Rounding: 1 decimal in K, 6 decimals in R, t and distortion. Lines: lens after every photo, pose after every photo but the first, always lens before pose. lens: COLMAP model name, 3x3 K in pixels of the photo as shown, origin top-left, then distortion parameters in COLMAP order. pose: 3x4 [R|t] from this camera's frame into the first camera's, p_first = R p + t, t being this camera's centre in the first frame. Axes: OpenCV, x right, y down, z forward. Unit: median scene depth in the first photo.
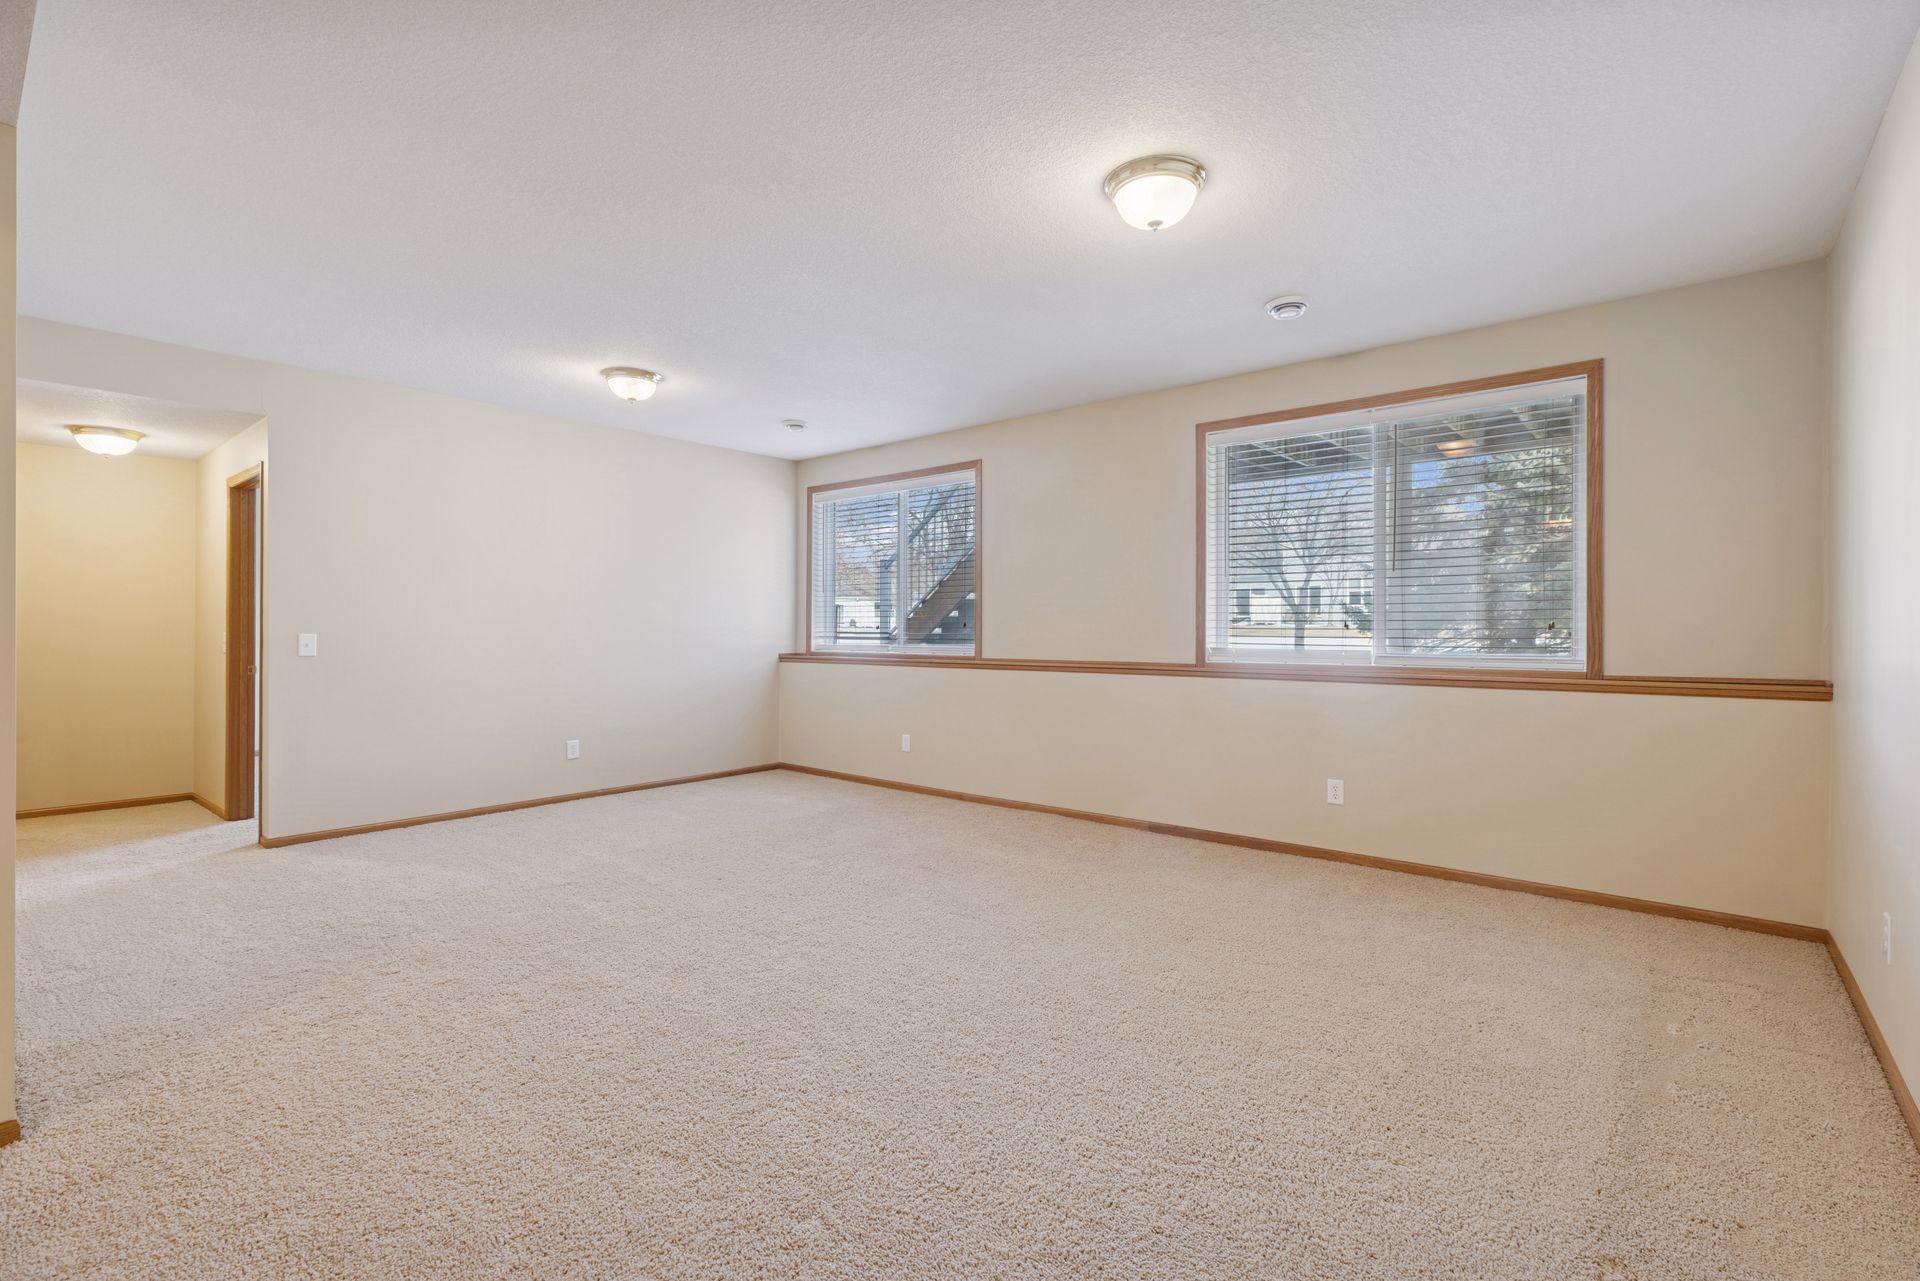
lens RADIAL K [[865.1, 0, 968.4], [0, 865.1, 637.0], [0, 0, 1]] dist [0.008508, -0.000614]
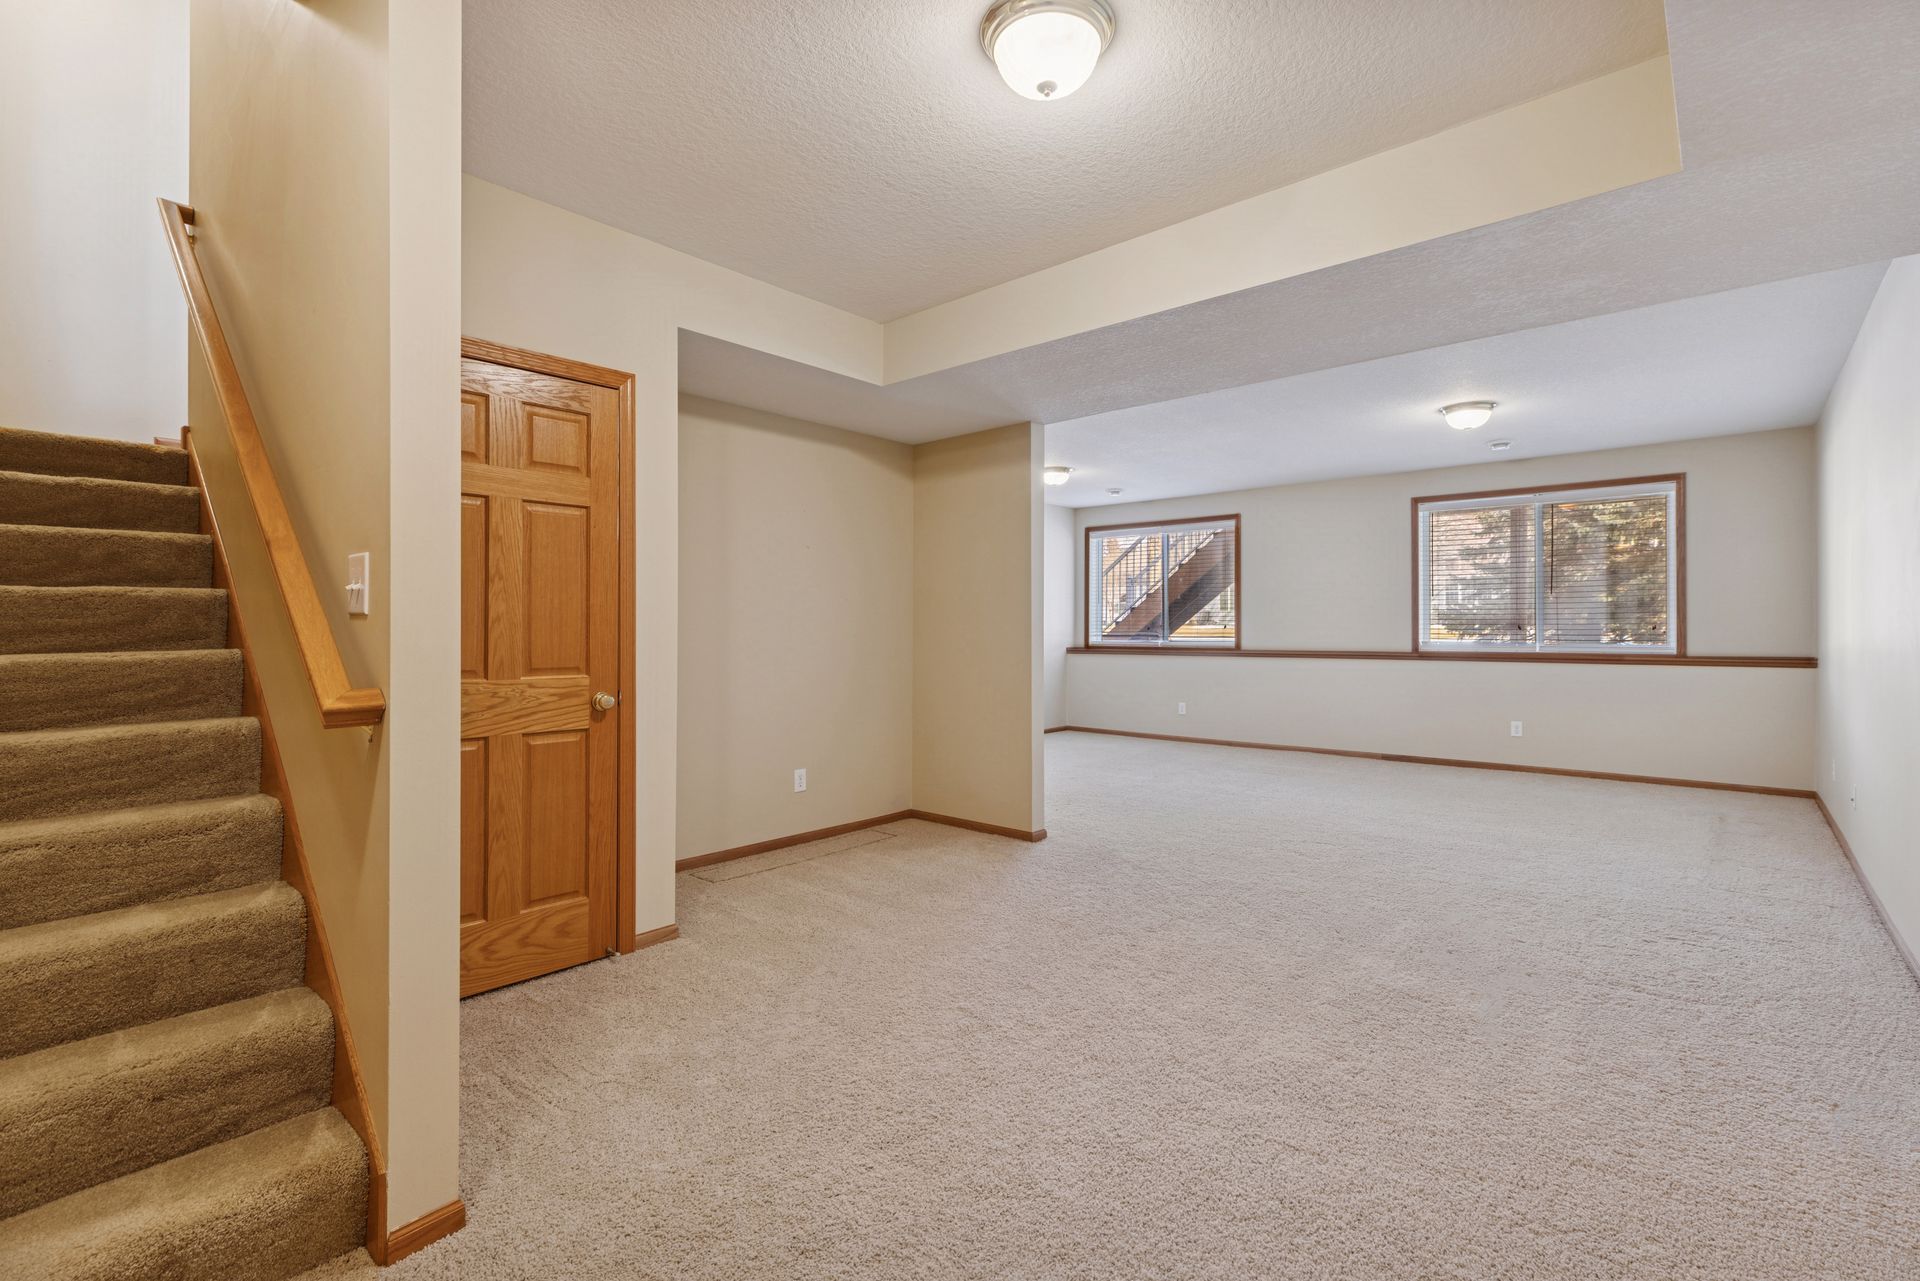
lens RADIAL K [[880.3, 0, 964.8], [0, 880.3, 629.6], [0, 0, 1]] dist [0.009666, 0.000667]
pose [[0.999860, -0.001045, -0.016721, -0.588220], [0.000894, 0.999959, -0.009031, 0.005243], [0.016730, 0.009015, 0.999819, -0.684715]]
